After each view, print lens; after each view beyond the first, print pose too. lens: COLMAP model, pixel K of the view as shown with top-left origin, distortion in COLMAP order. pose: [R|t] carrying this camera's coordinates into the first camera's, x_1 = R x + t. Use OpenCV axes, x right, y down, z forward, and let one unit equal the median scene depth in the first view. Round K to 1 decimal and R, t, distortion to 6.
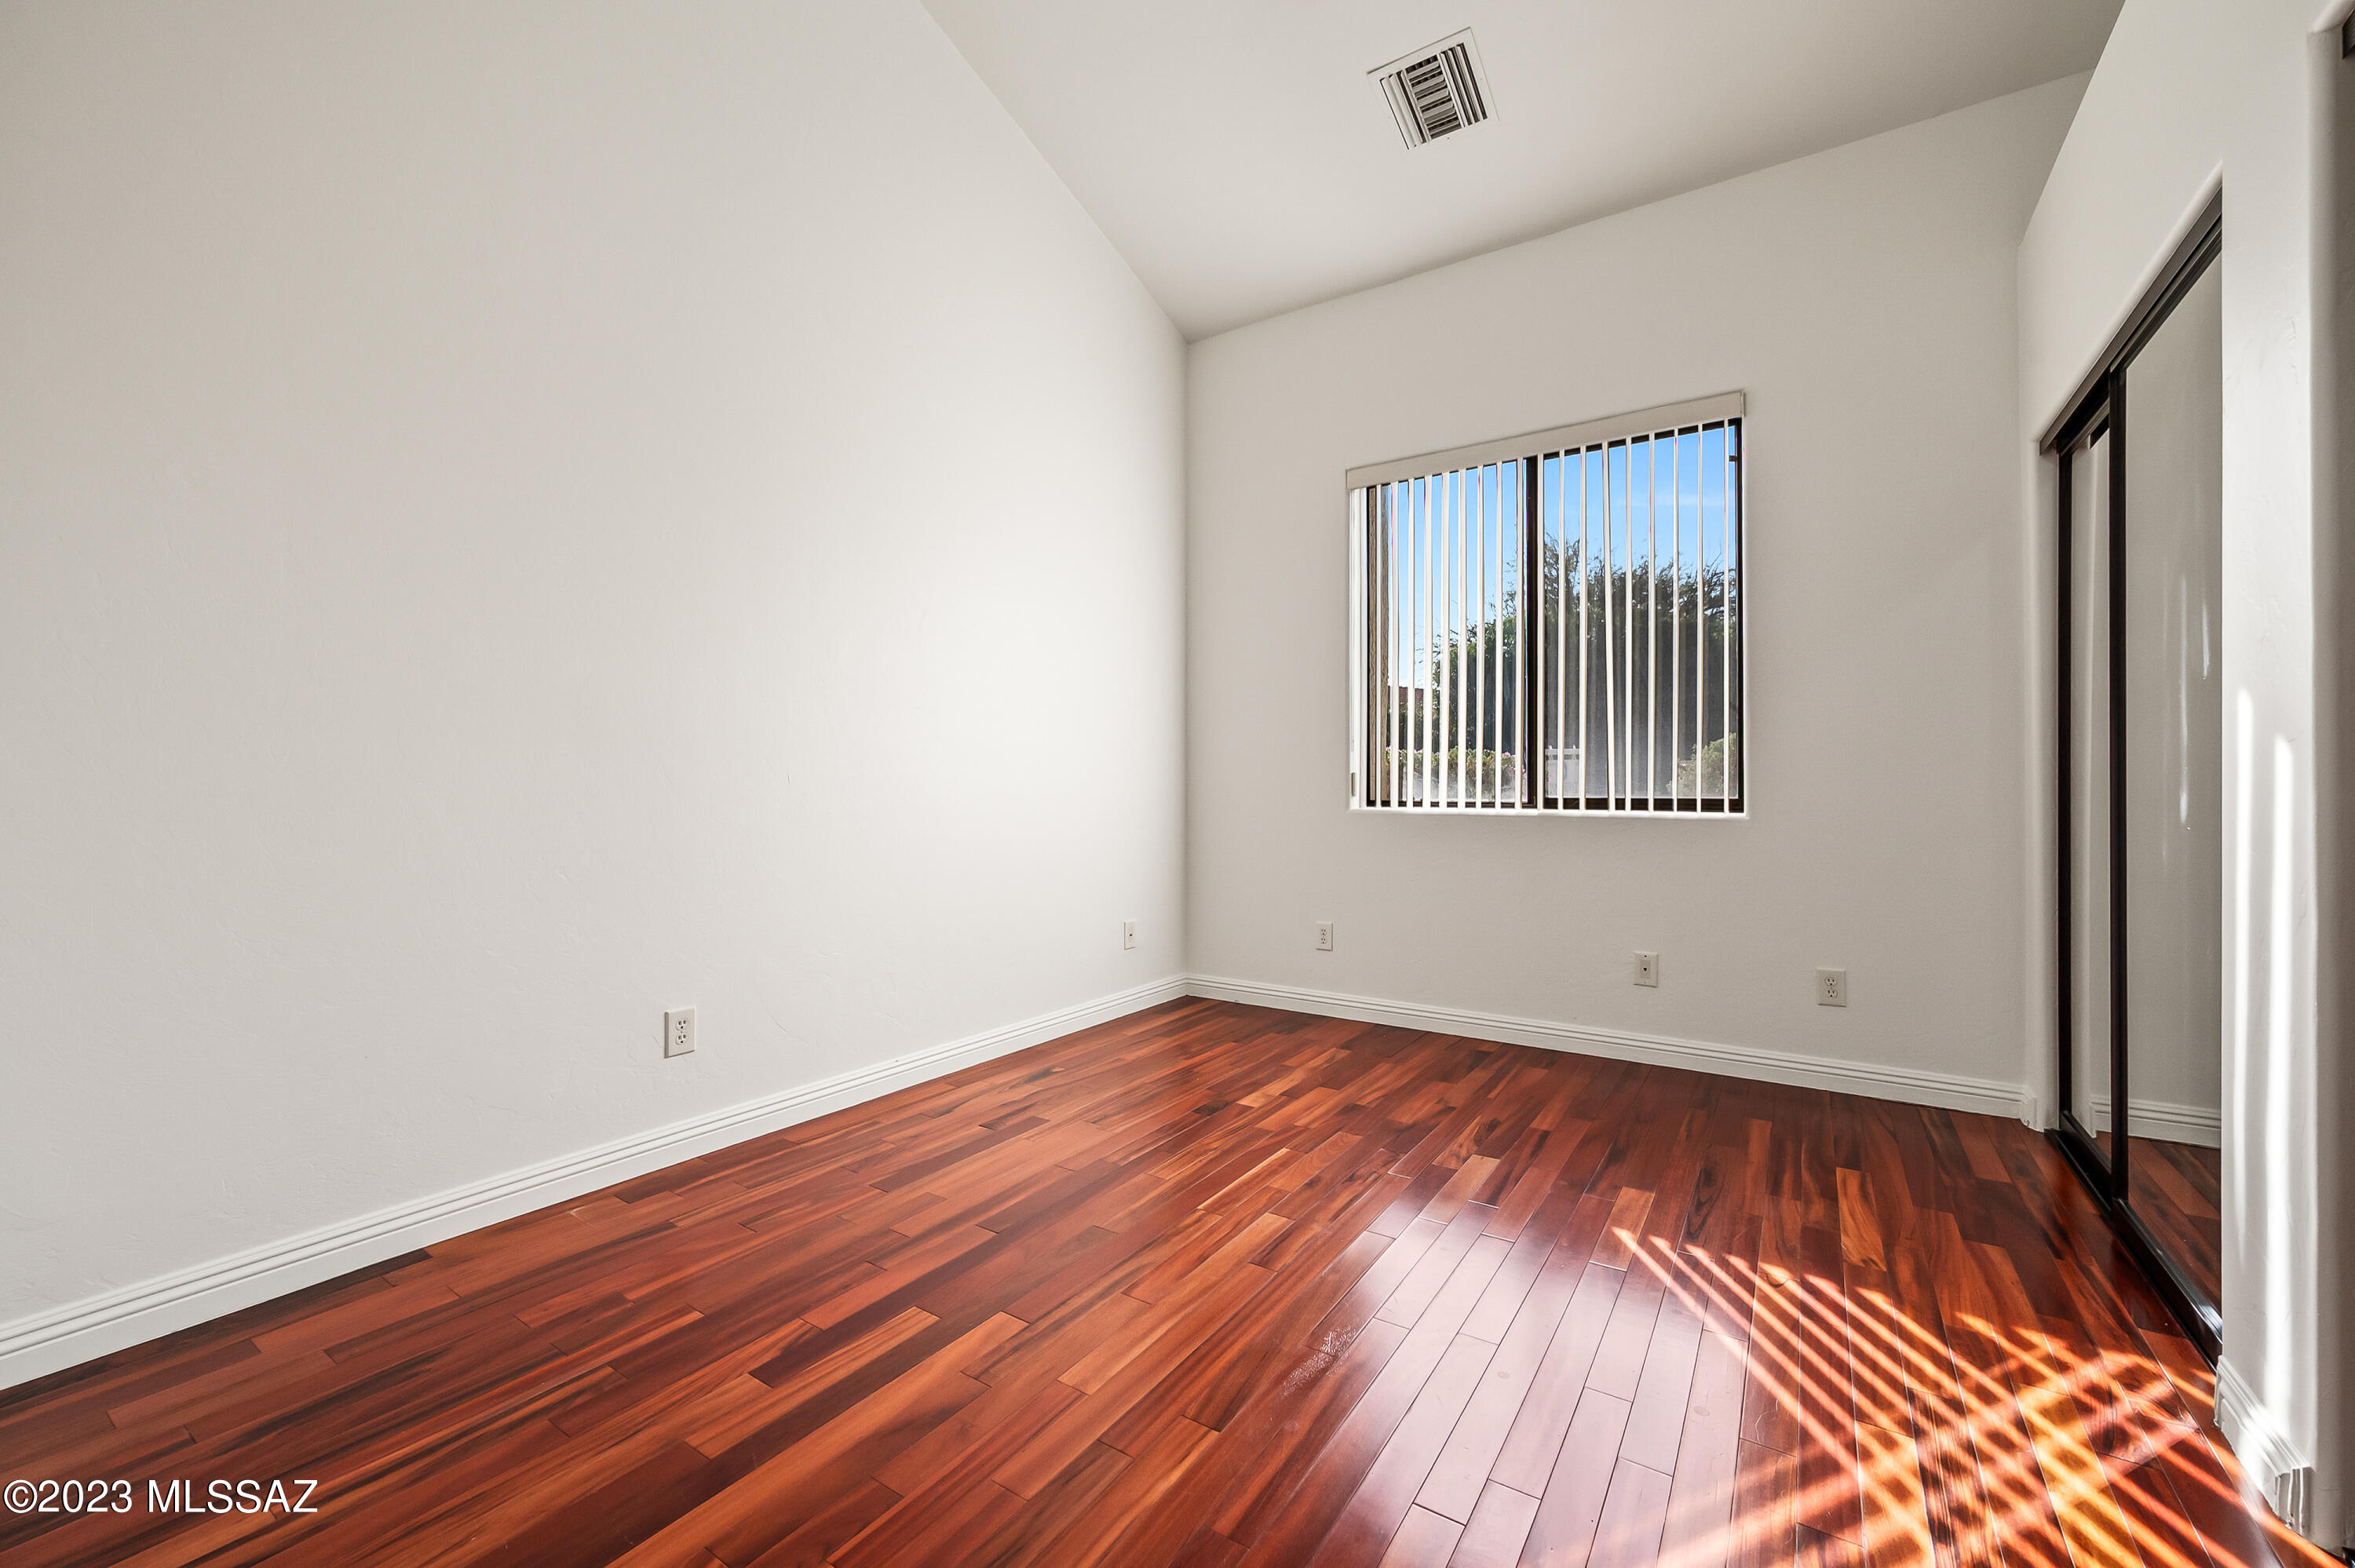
lens RADIAL K [[945.6, 0, 1176.7], [0, 945.6, 760.0], [0, 0, 1]] dist [-0.007212, -0.000101]
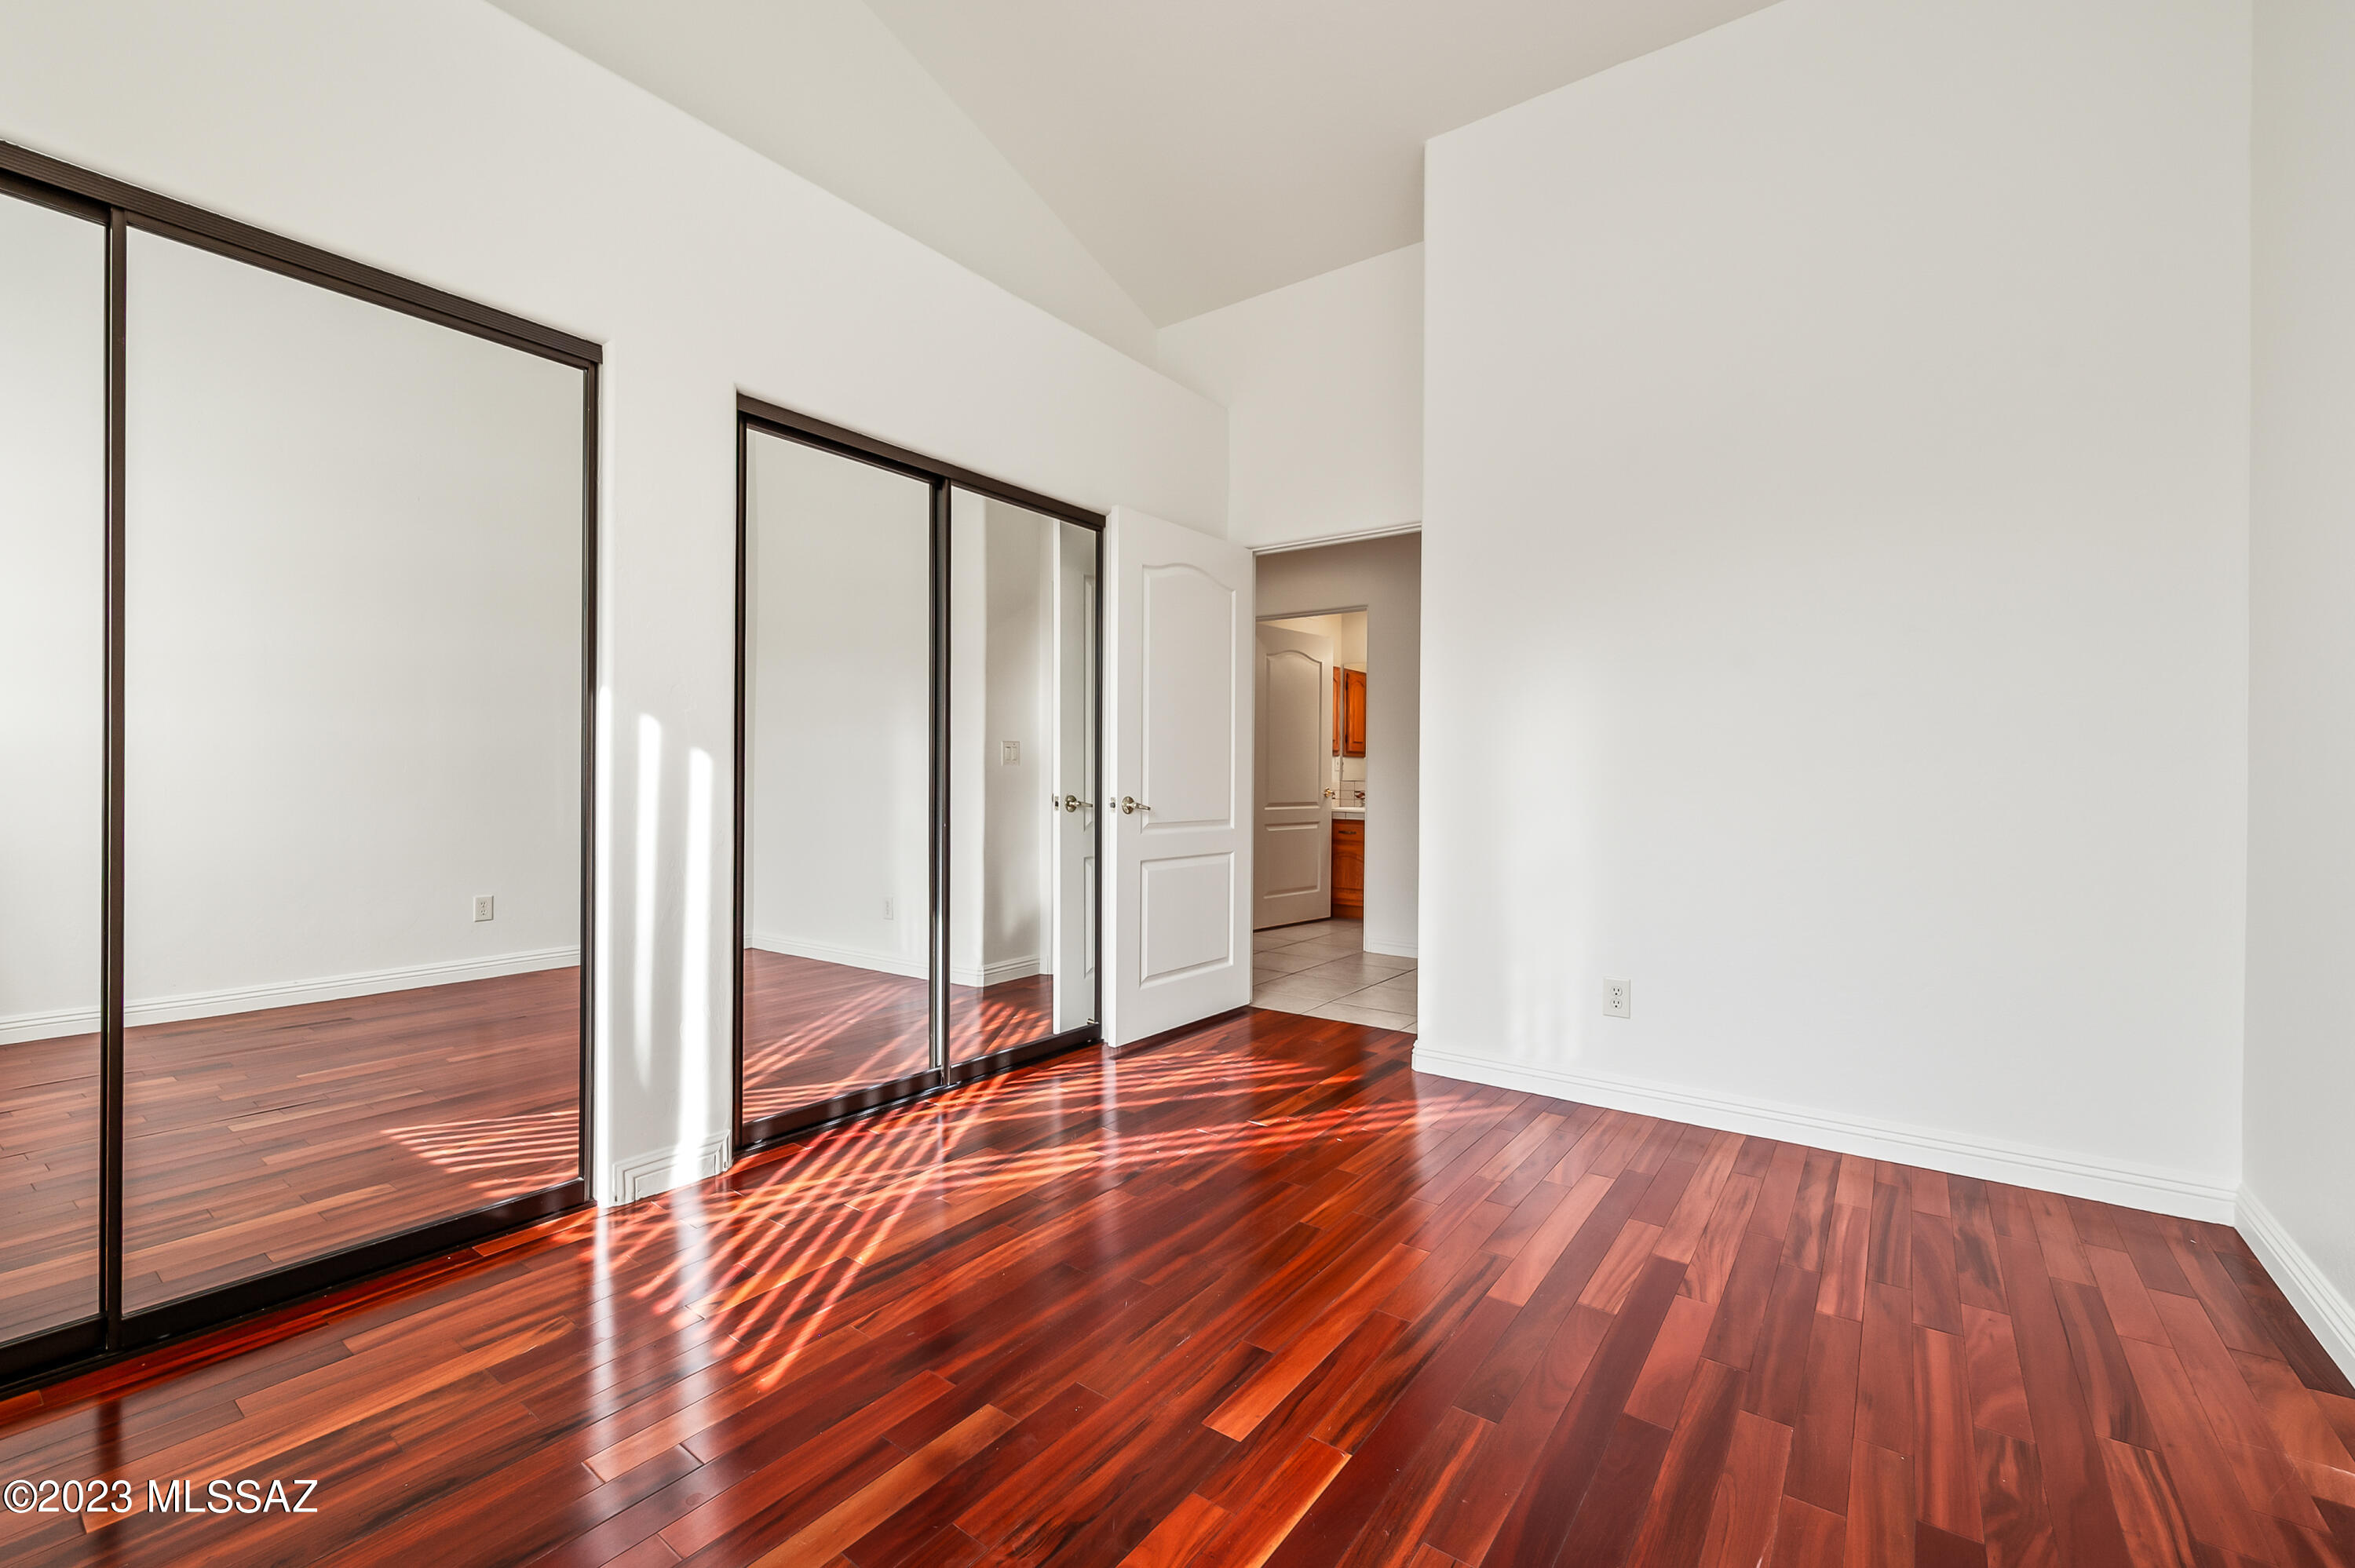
lens RADIAL K [[933.1, 0, 1179.0], [0, 933.1, 776.1], [0, 0, 1]] dist [-0.002300, -0.000315]
pose [[-0.998282, -0.009889, 0.057754, 0.163108], [-0.011181, 0.999693, -0.022091, 0.053104], [-0.057518, -0.022699, -0.998086, 2.552075]]
